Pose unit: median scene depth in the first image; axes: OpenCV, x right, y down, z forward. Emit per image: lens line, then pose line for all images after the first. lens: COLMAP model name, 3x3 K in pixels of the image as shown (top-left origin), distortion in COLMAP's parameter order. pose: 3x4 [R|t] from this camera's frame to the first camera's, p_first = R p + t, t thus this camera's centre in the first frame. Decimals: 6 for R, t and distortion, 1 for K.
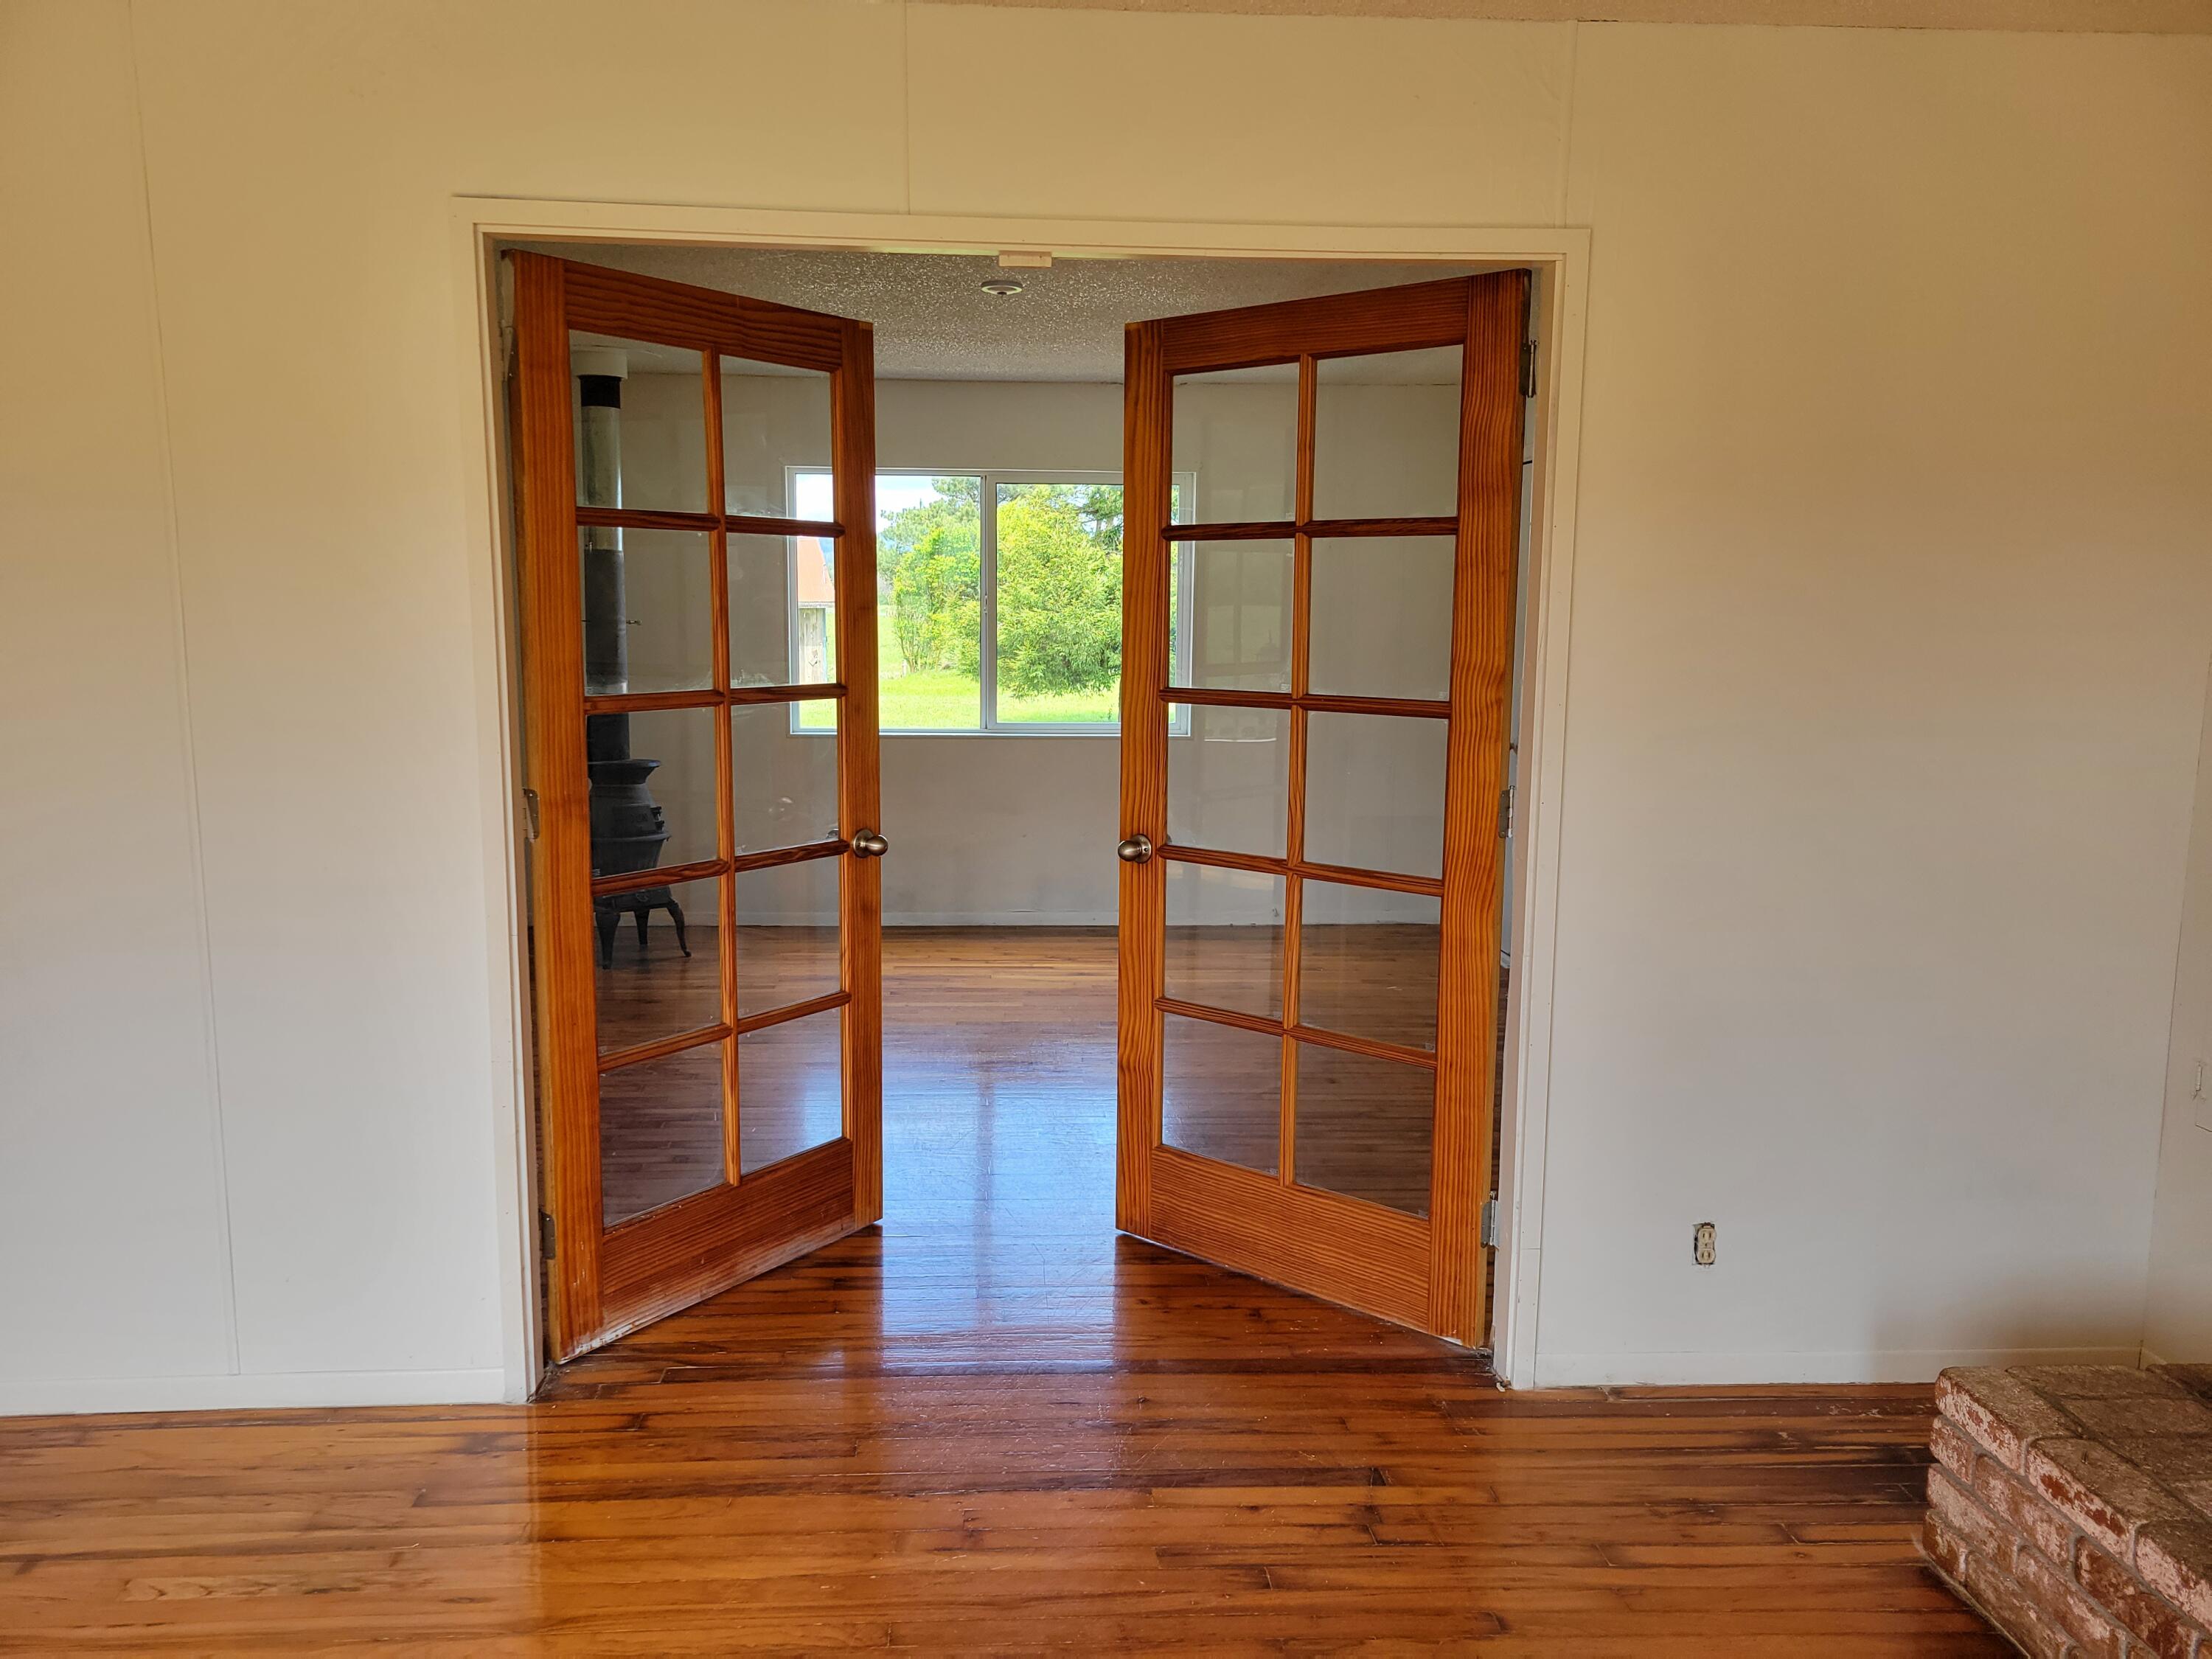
lens RADIAL K [[1666.1, 0, 1069.5], [0, 1666.1, 870.5], [0, 0, 1]] dist [0.030943, -0.003273]
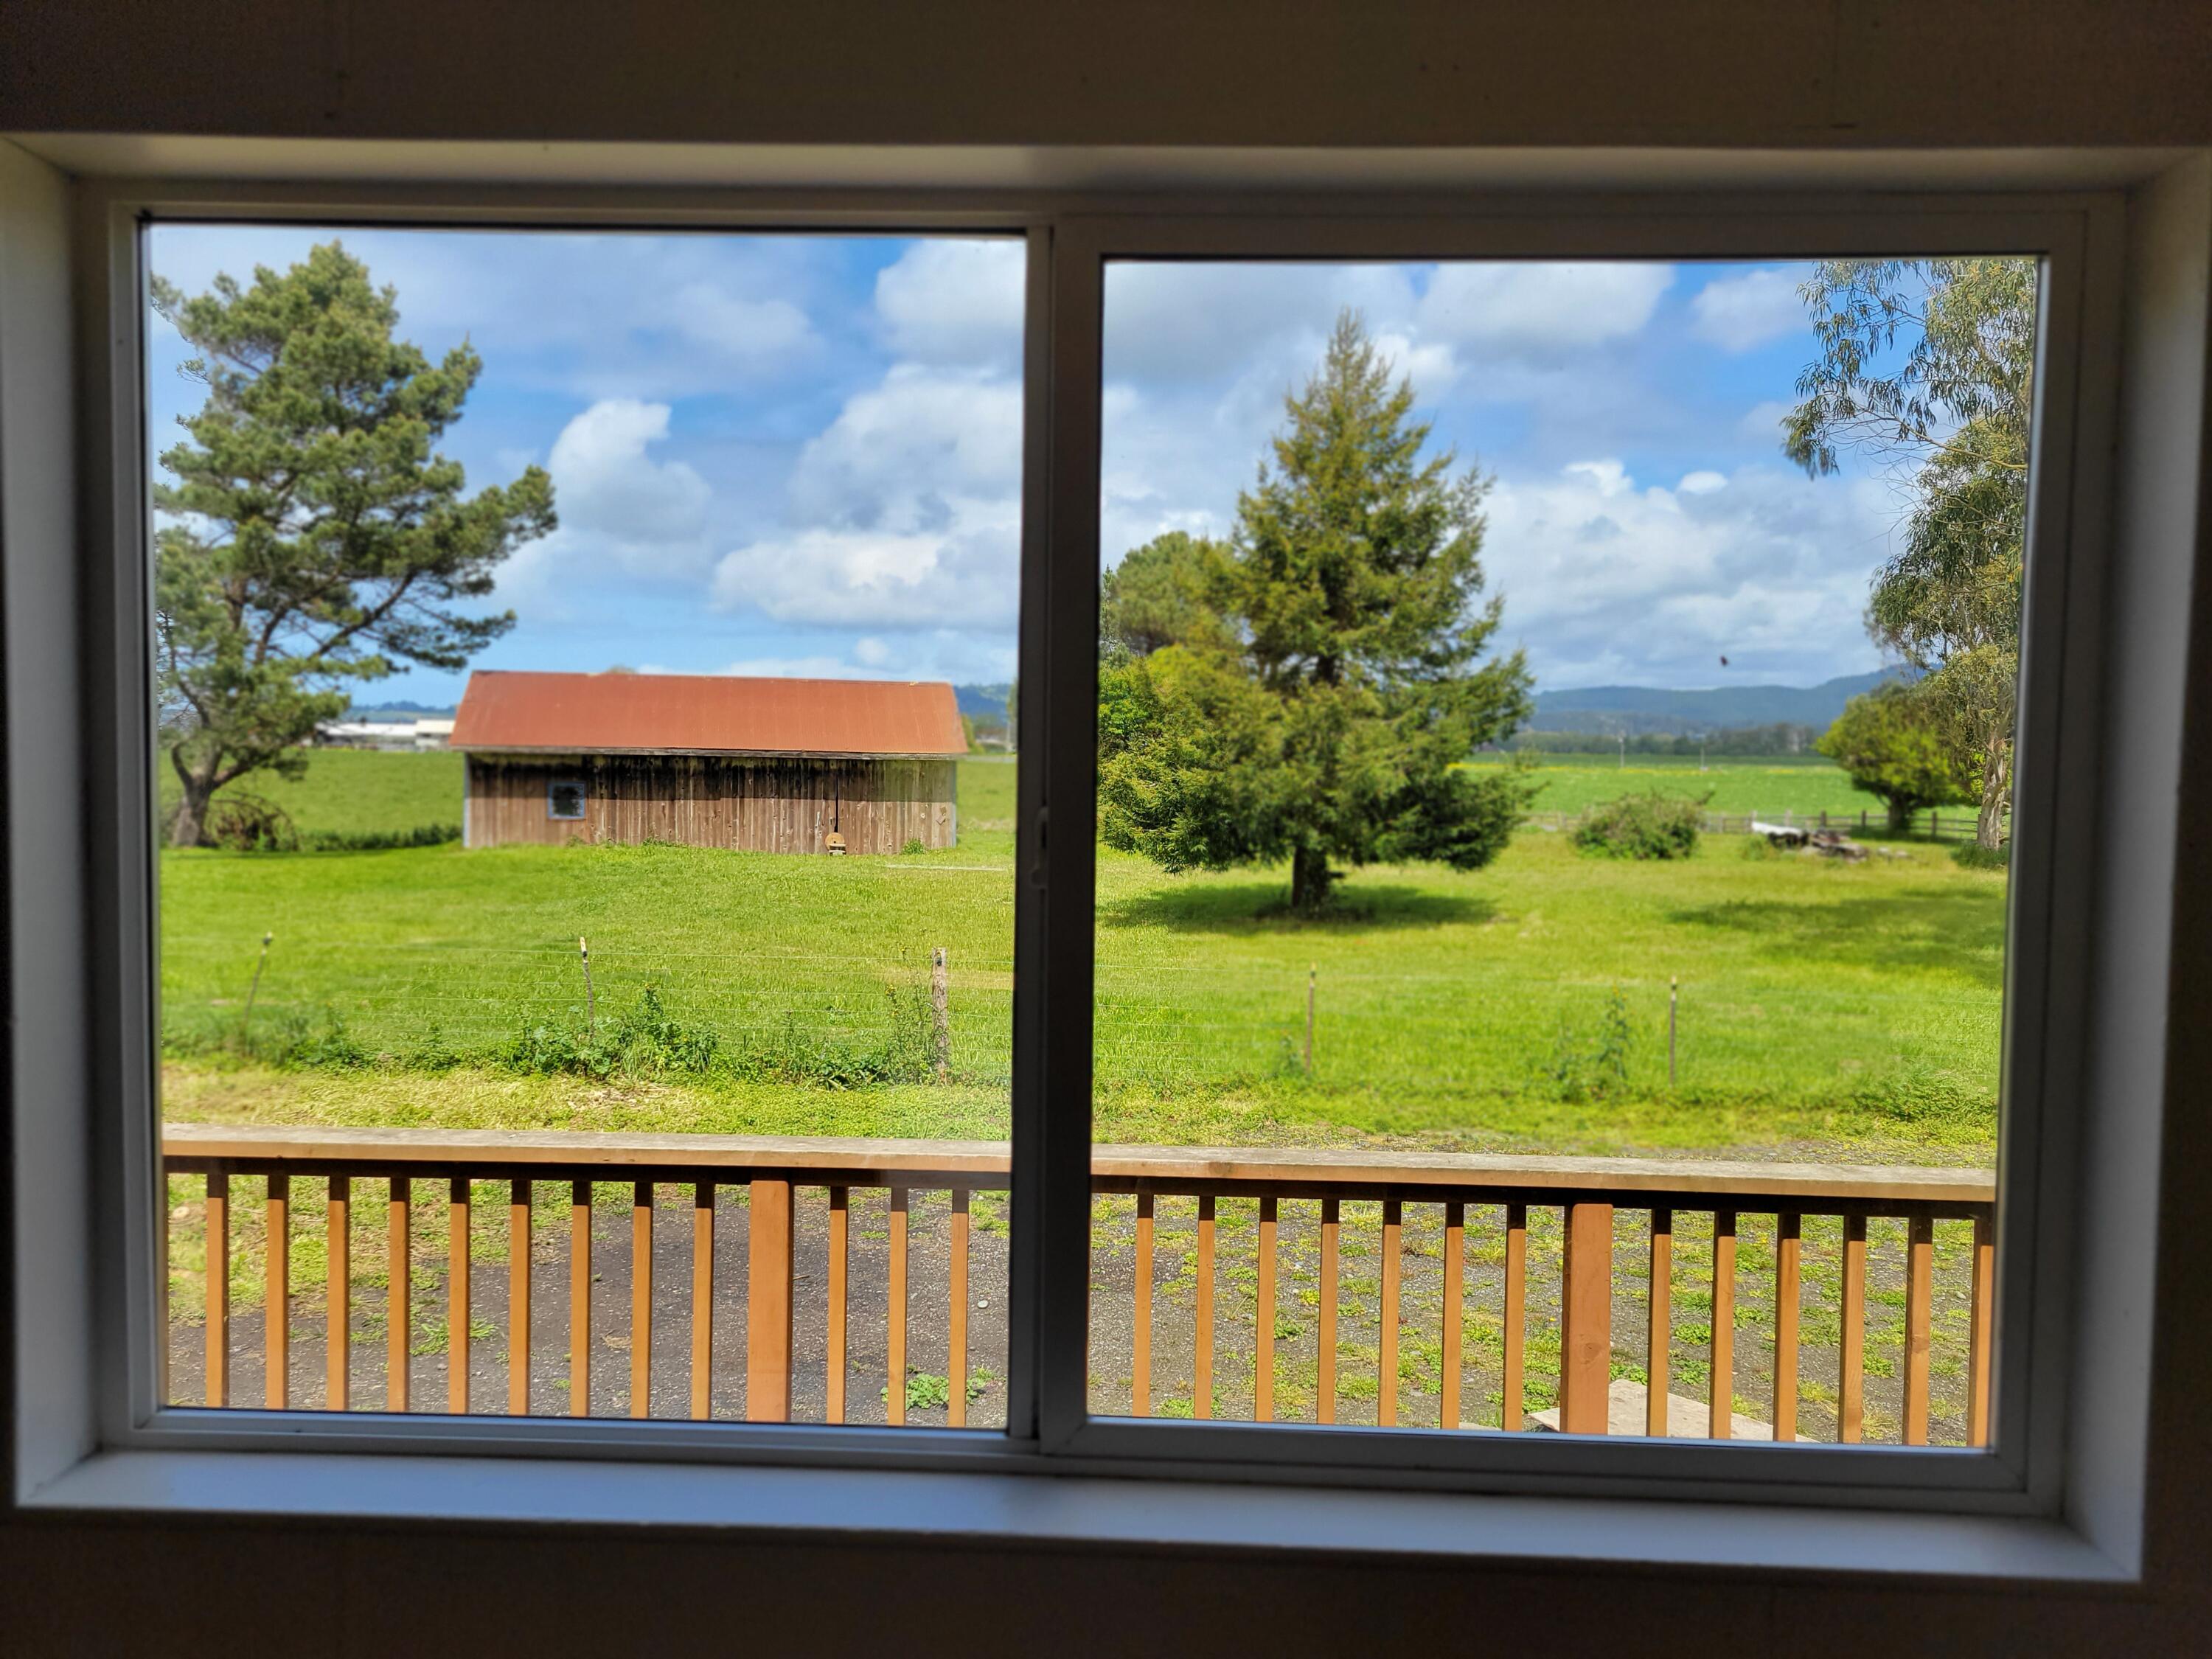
lens RADIAL K [[1668.0, 0, 1052.1], [0, 1668.0, 826.3], [0, 0, 1]] dist [0.032374, 0.002384]
pose [[0.994657, 0.012253, -0.102504, -0.020943], [-0.023967, 0.993210, -0.113843, -0.125183], [0.100413, 0.115692, 0.988197, 0.720232]]
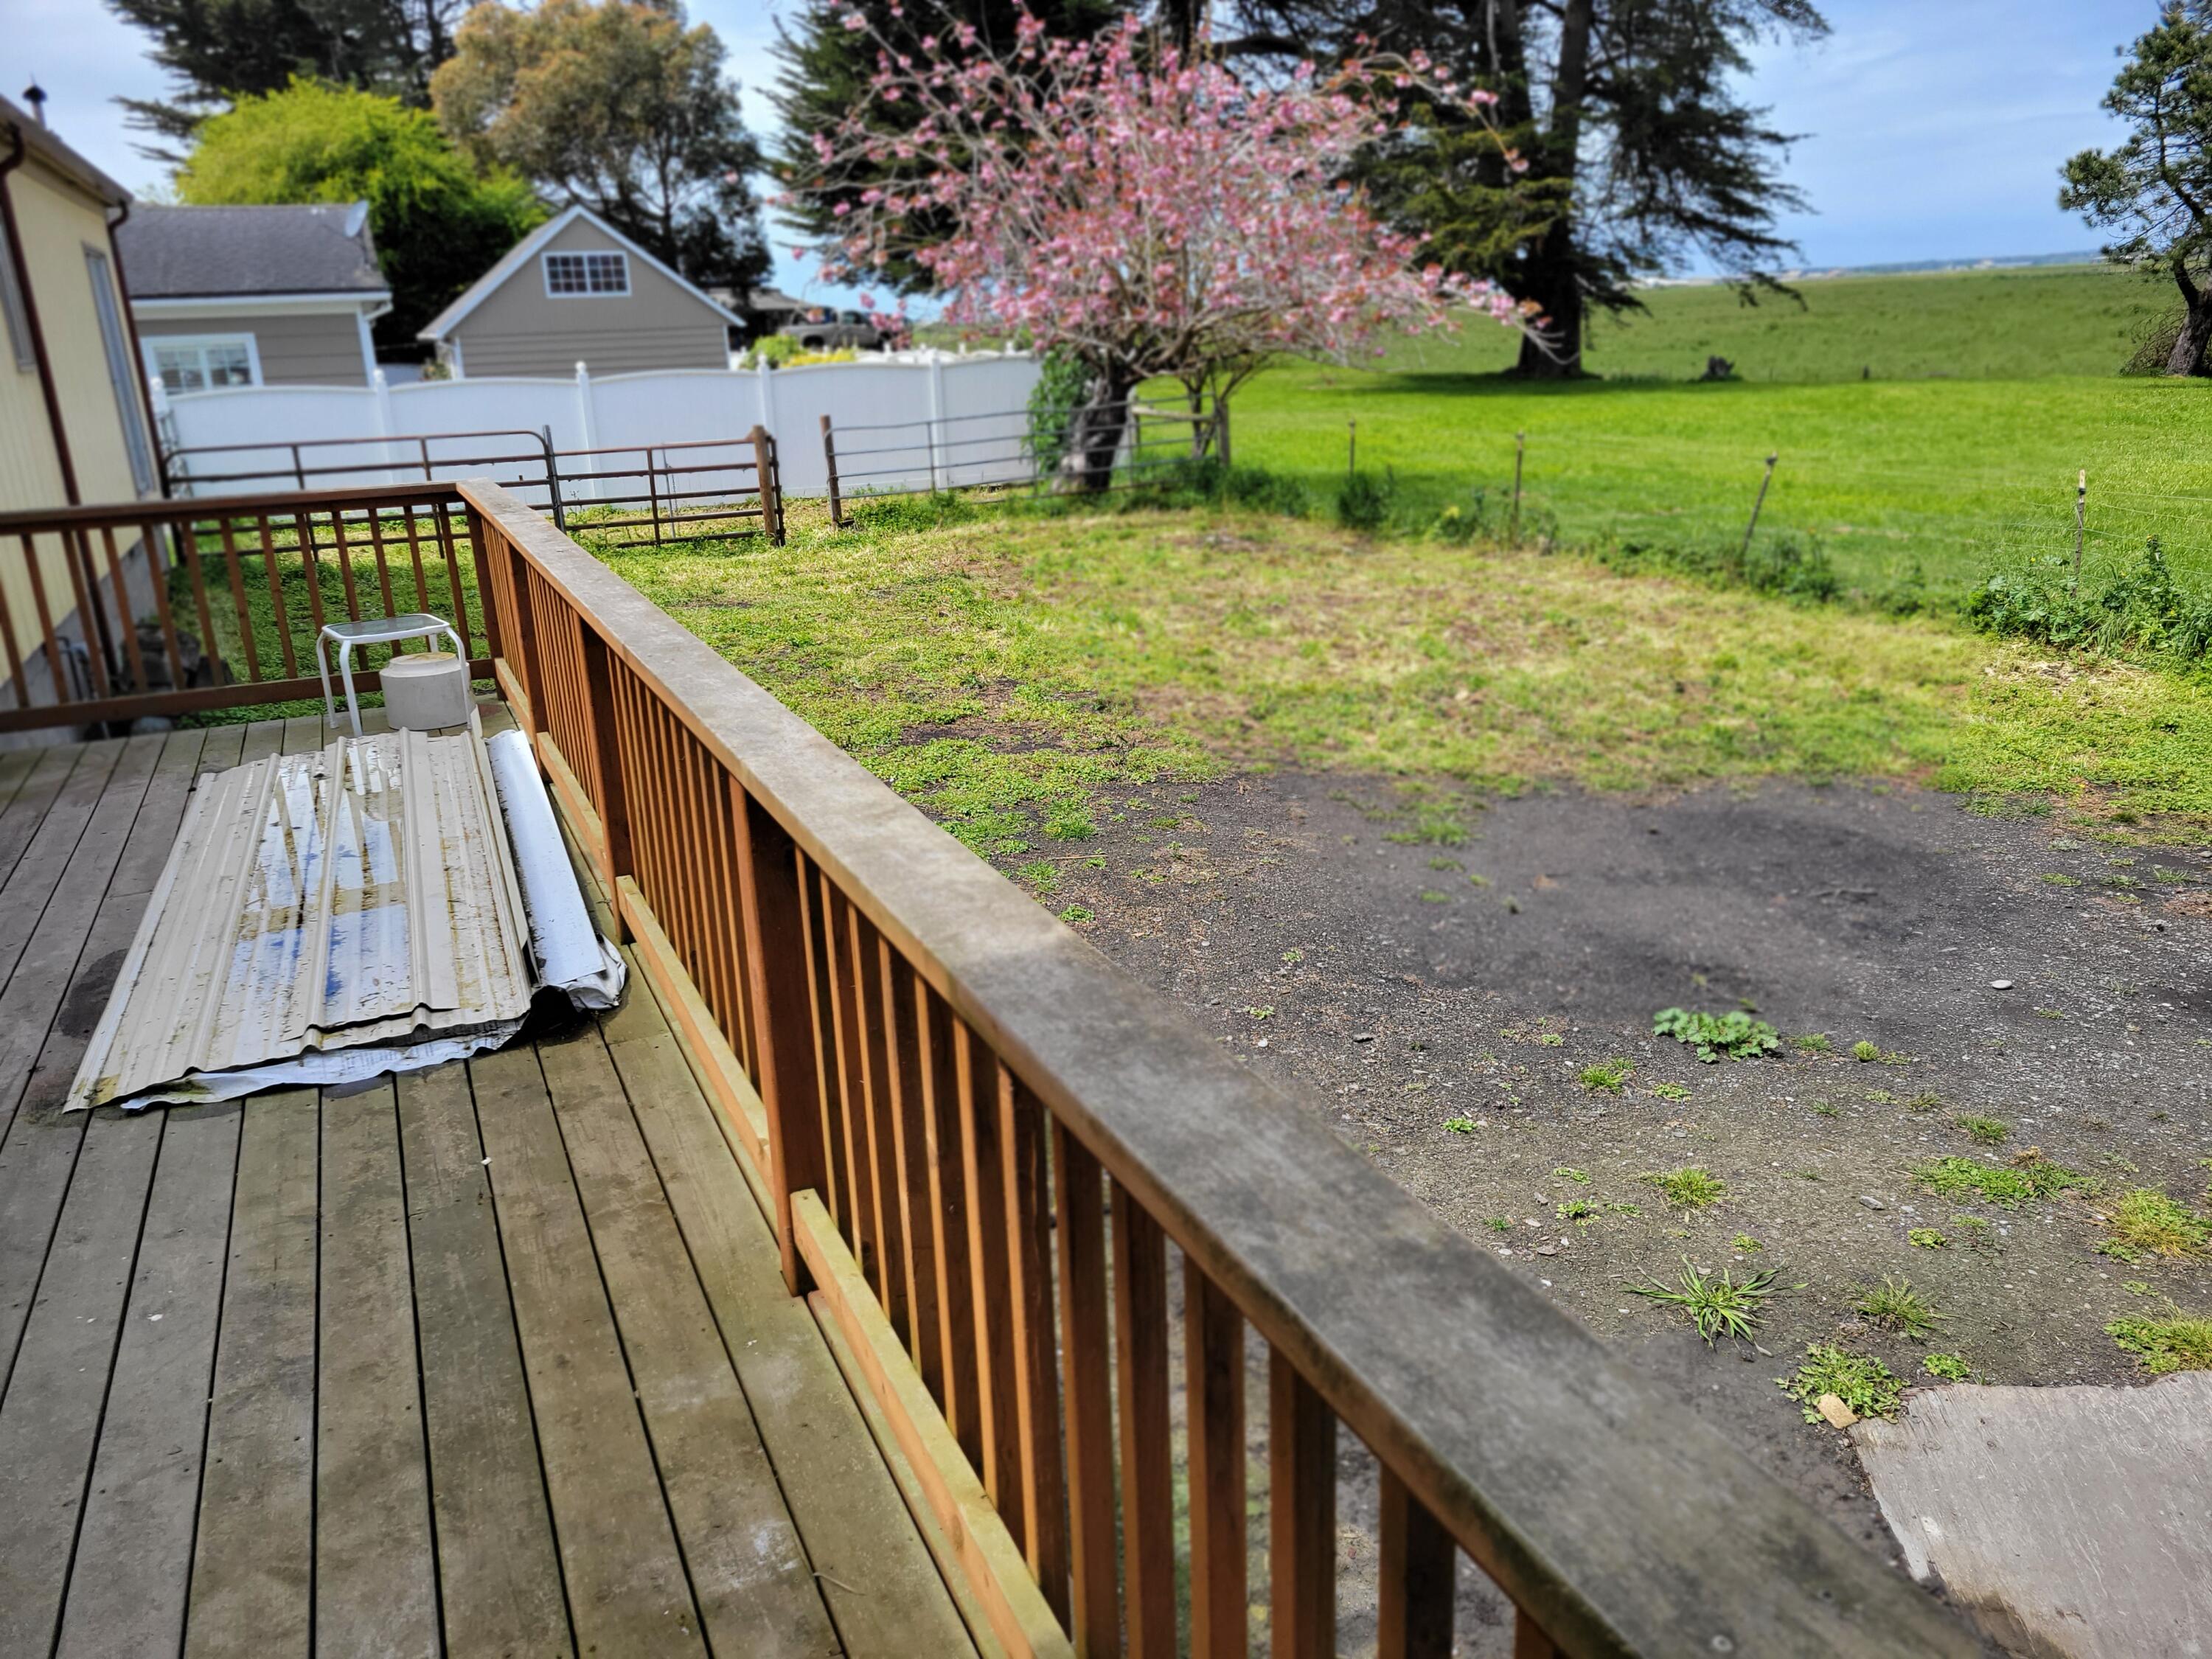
lens RADIAL K [[1651.5, 0, 1083.3], [0, 1651.5, 831.1], [0, 0, 1]] dist [0.067328, -0.046269]
pose [[0.342906, 0.256752, -0.903600, 0.350275], [-0.104984, 0.966370, 0.234748, -0.147273], [0.933485, 0.014368, 0.358329, 1.117495]]
